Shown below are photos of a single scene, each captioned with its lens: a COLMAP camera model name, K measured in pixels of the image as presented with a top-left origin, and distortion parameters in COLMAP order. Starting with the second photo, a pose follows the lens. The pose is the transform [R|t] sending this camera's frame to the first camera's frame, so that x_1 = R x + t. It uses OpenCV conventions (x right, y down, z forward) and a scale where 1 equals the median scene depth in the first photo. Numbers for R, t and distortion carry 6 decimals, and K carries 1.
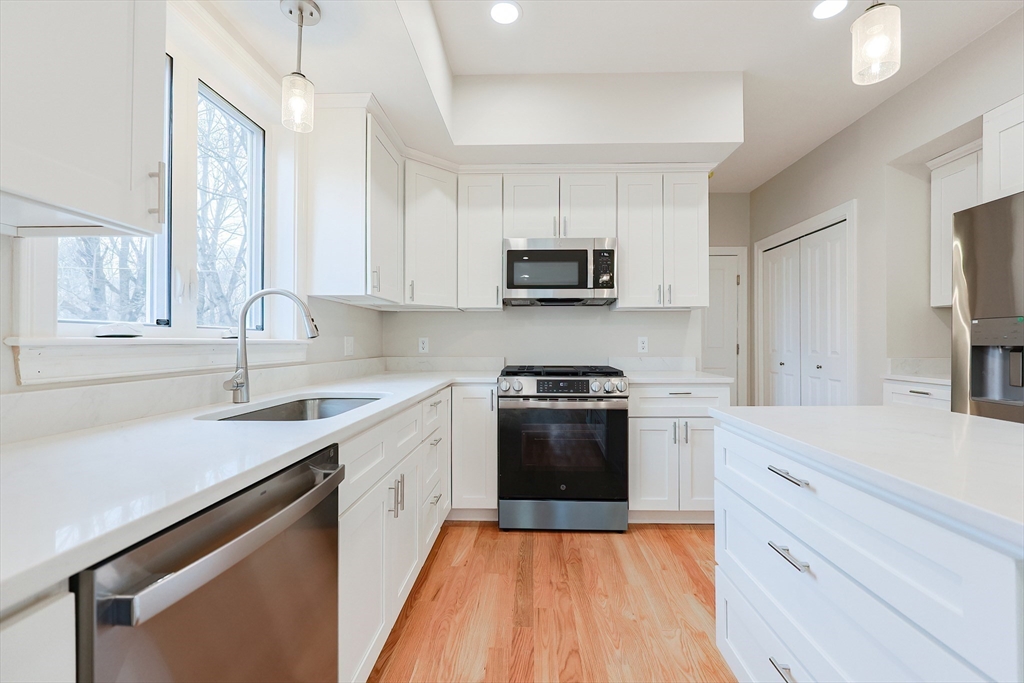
lens RADIAL K [[438.1, 0, 526.4], [0, 438.1, 338.5], [0, 0, 1]] dist [0.001692, 0.000081]
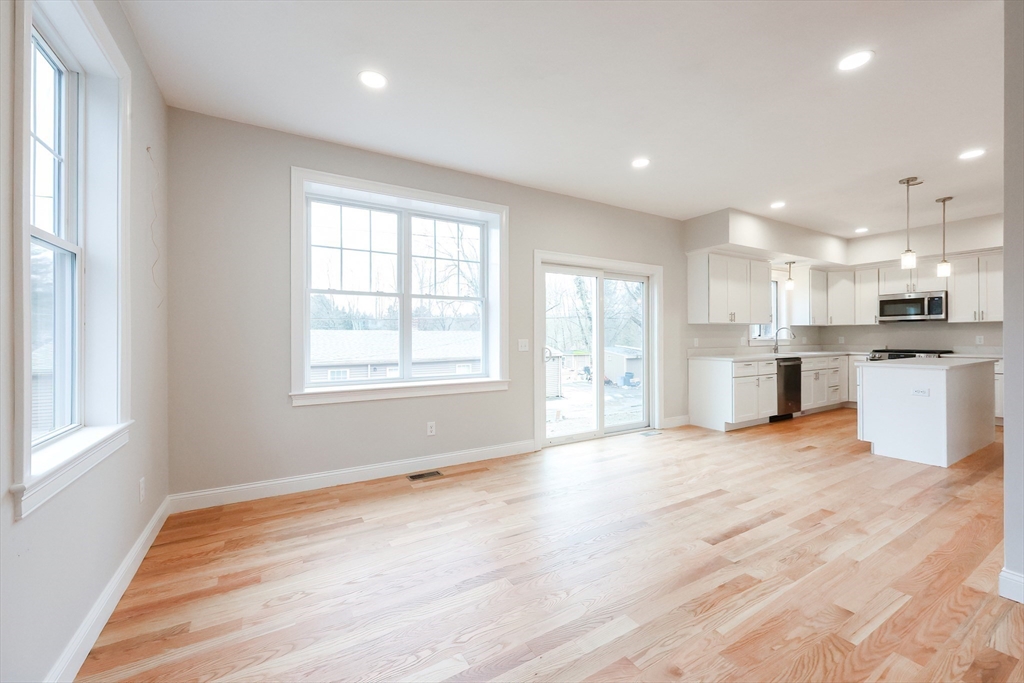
lens RADIAL K [[412.9, 0, 506.3], [0, 412.9, 339.9], [0, 0, 1]] dist [-0.001871, 0.000342]
pose [[0.521605, 0.003674, -0.853179, 0.856979], [0.012614, 0.999848, 0.012018, -0.041037], [0.853094, -0.017031, 0.521479, -2.020884]]
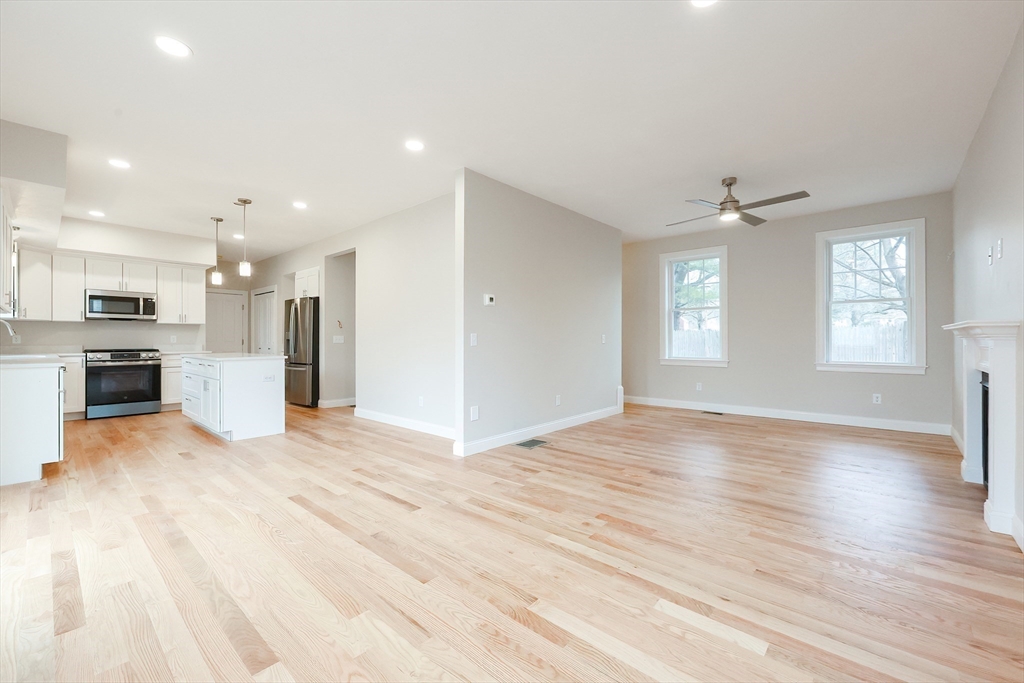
lens RADIAL K [[412.9, 0, 522.1], [0, 412.9, 341.5], [0, 0, 1]] dist [-0.001871, 0.000342]
pose [[0.639363, -0.000243, 0.768905, -0.253114], [-0.008166, 0.999941, 0.007107, -0.005050], [-0.768862, -0.010822, 0.639323, -2.024968]]
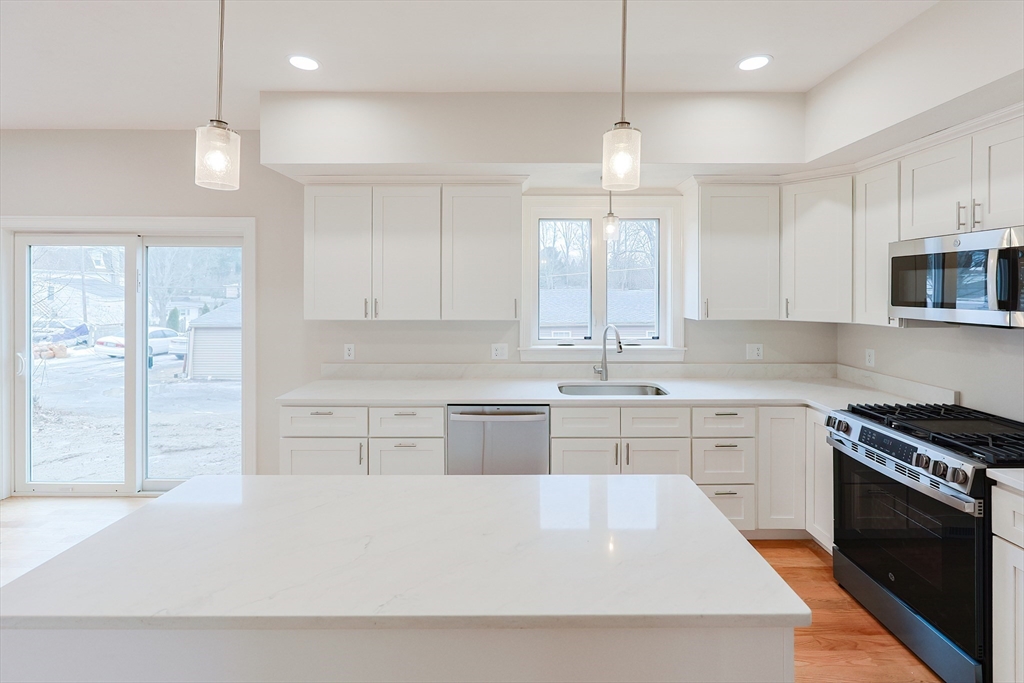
lens RADIAL K [[412.9, 0, 506.8], [0, 412.9, 300.9], [0, 0, 1]] dist [-0.001871, 0.000342]
pose [[0.027760, 0.004233, -0.999606, 0.716752], [0.005218, 0.999977, 0.004379, -0.133923], [0.999601, -0.005338, 0.027737, 0.290017]]
